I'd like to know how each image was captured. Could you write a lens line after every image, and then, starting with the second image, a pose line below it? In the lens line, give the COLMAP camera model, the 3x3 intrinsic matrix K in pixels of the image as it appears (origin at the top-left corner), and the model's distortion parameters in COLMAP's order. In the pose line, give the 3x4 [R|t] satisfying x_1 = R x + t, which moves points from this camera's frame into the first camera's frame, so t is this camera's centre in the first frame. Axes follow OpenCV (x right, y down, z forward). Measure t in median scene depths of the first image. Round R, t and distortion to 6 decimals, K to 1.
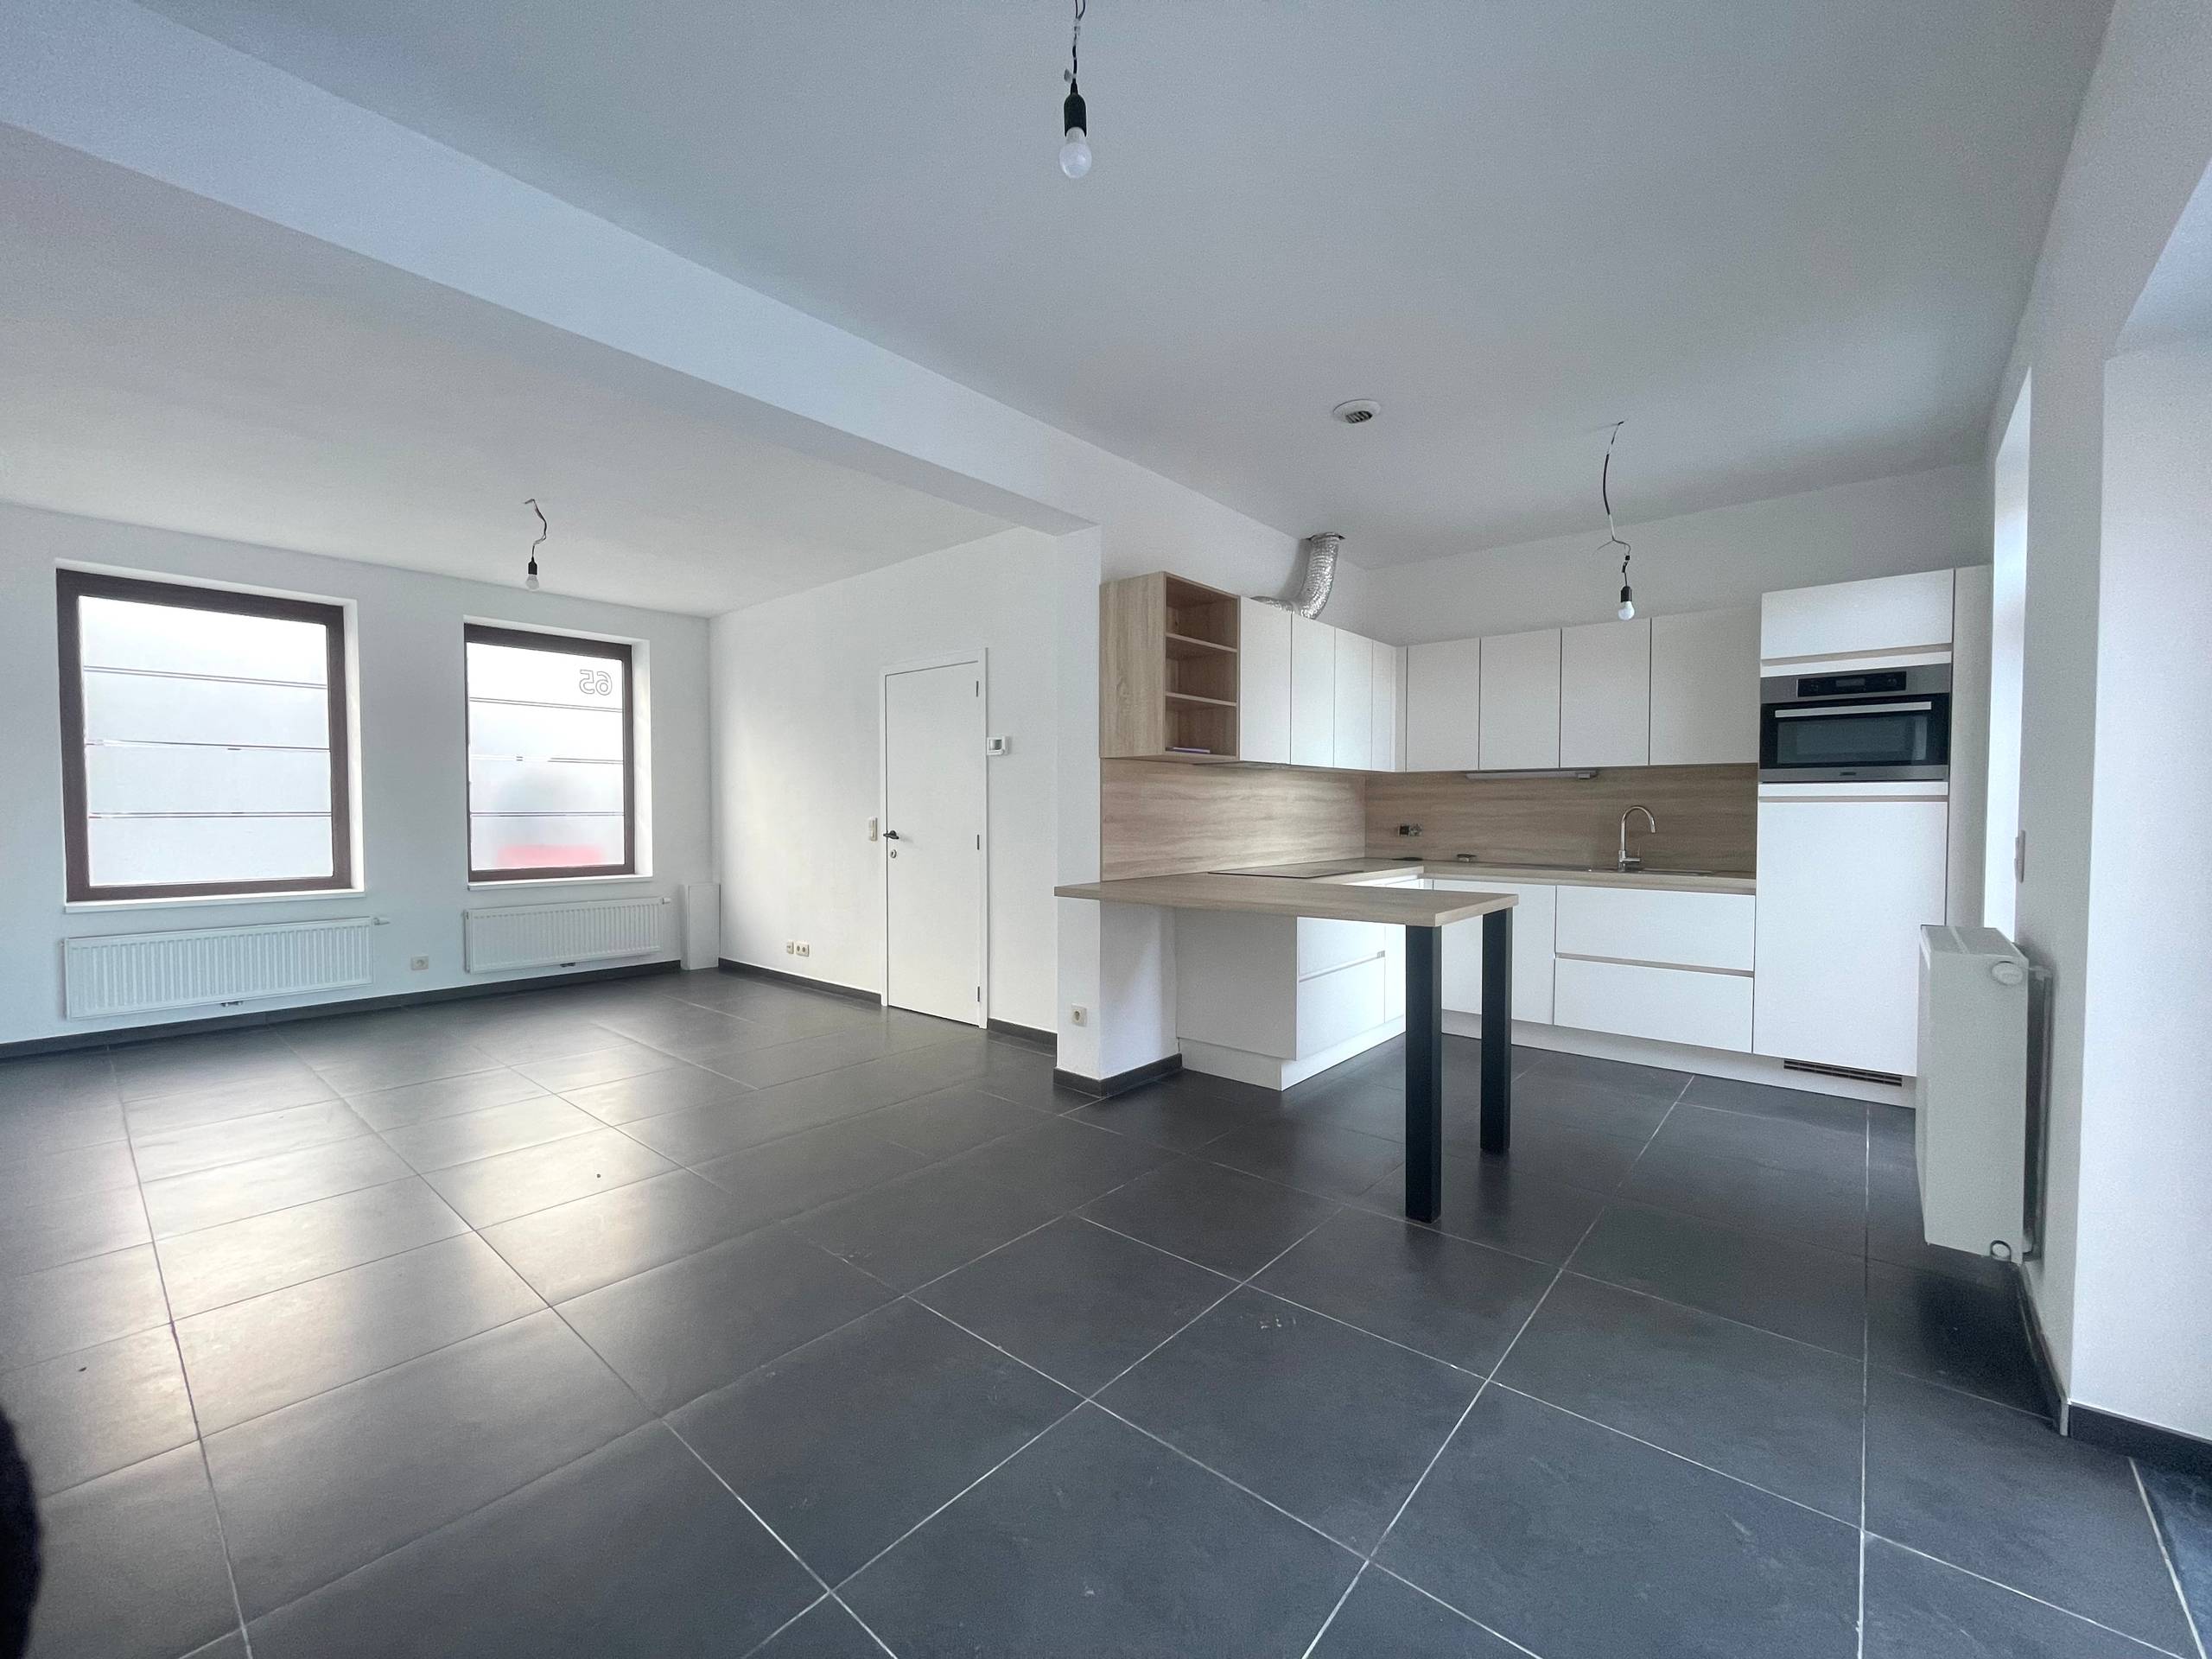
lens RADIAL K [[889.0, 0, 1103.3], [0, 889.0, 829.1], [0, 0, 1]] dist [0.001654, -0.002287]
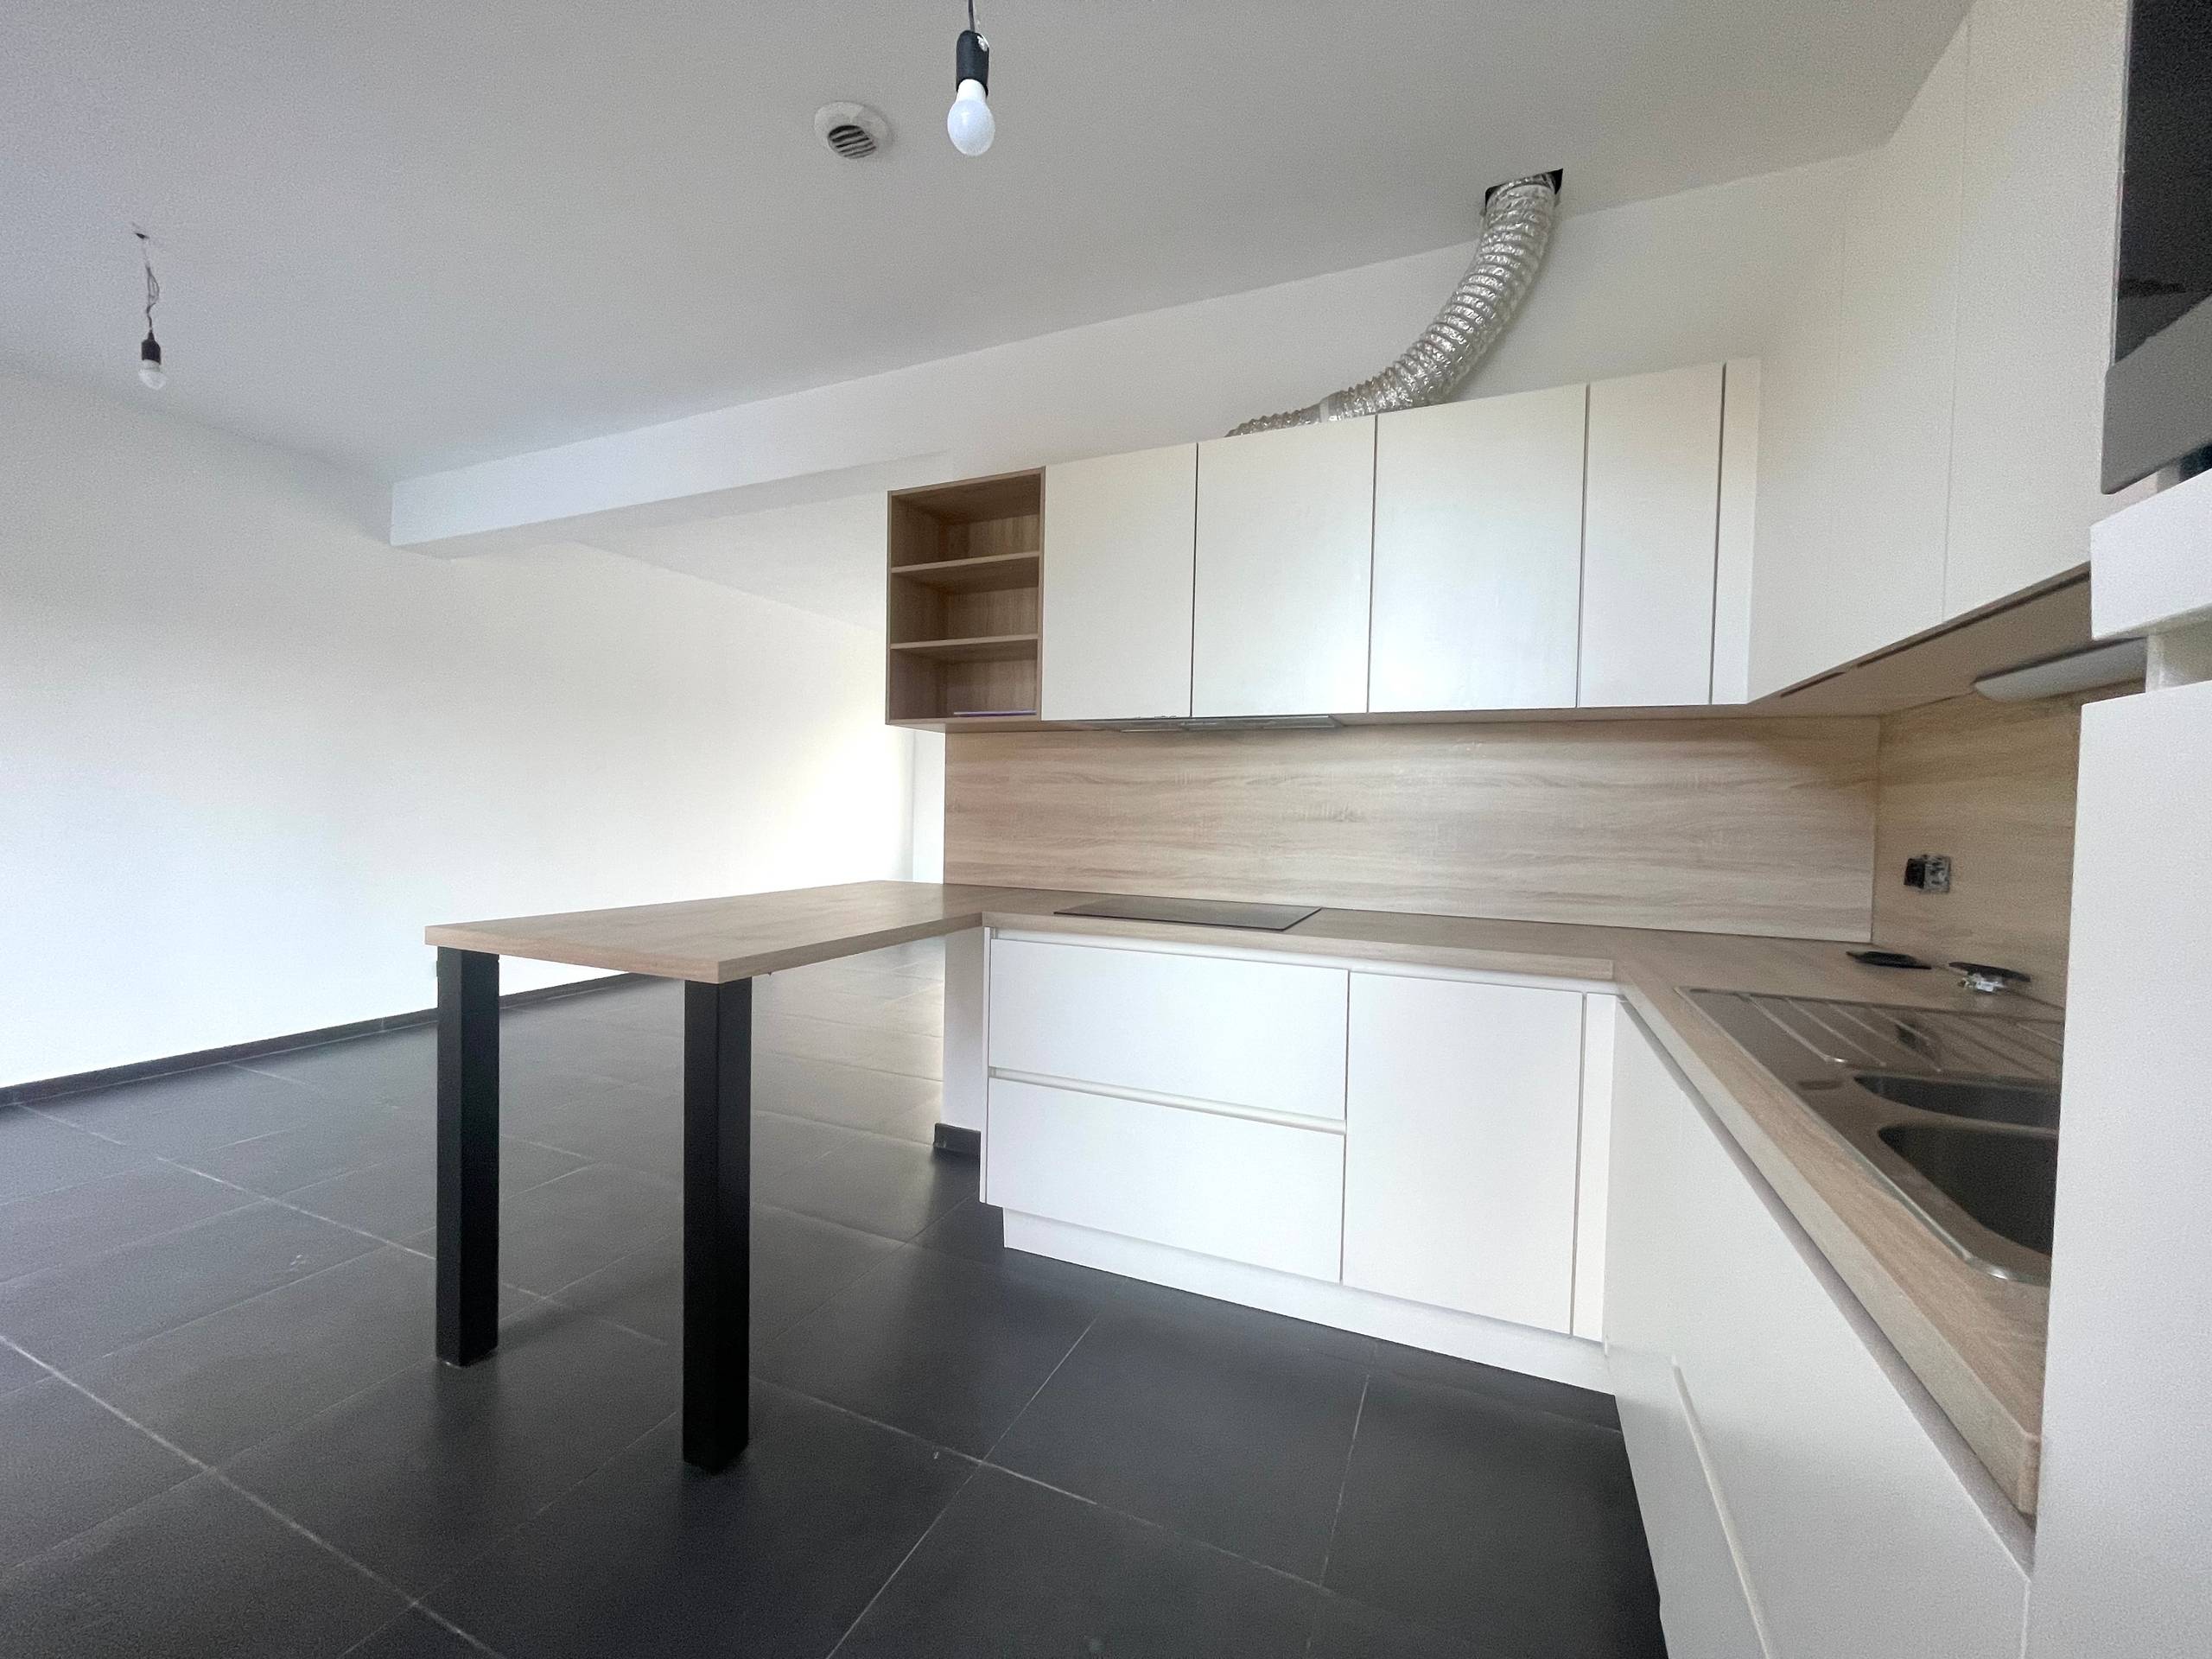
lens RADIAL K [[889.0, 0, 1102.7], [0, 889.0, 832.5], [0, 0, 1]] dist [0.001654, -0.002287]
pose [[0.291414, 0.032886, -0.956032, 0.747386], [-0.040839, 0.998925, 0.021913, -0.011123], [0.955725, 0.032658, 0.292444, 0.810996]]
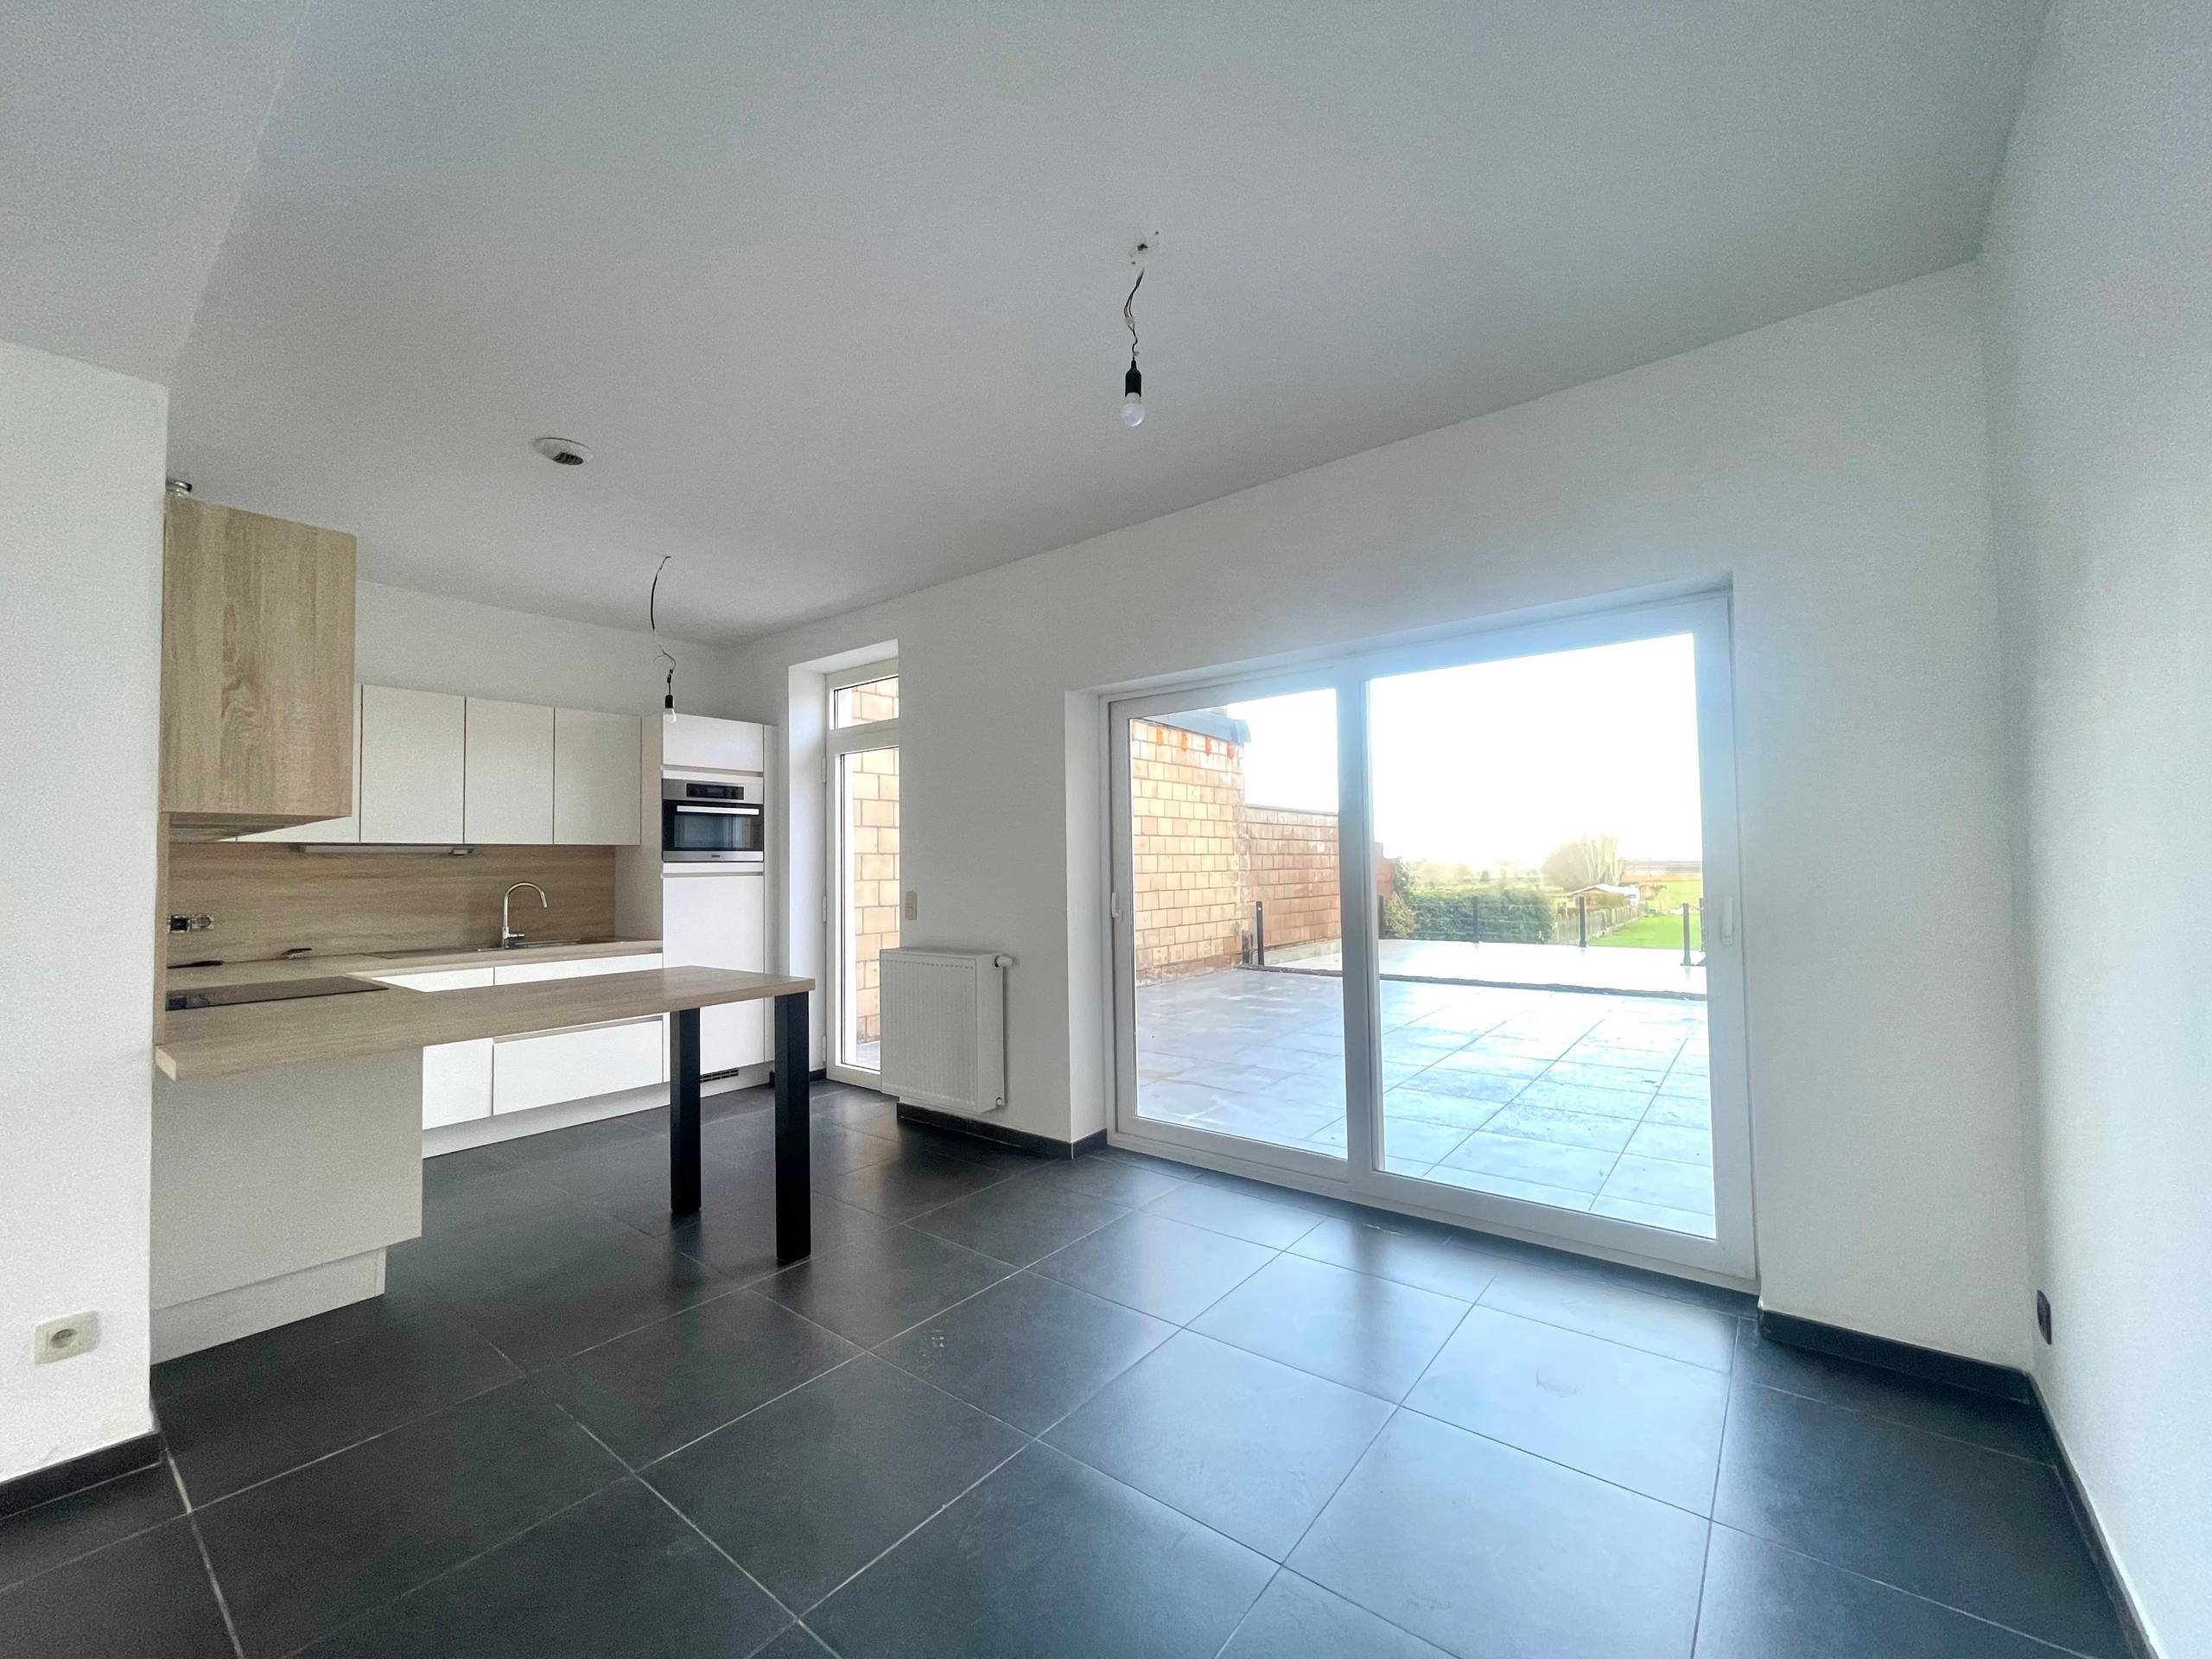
lens RADIAL K [[889.0, 0, 1098.7], [0, 889.0, 835.2], [0, 0, 1]] dist [0.001654, -0.002287]
pose [[-0.048135, 0.034136, 0.998257, -0.544080], [0.038386, 0.998741, -0.032302, -0.025579], [-0.998103, 0.036764, -0.049385, 0.447469]]
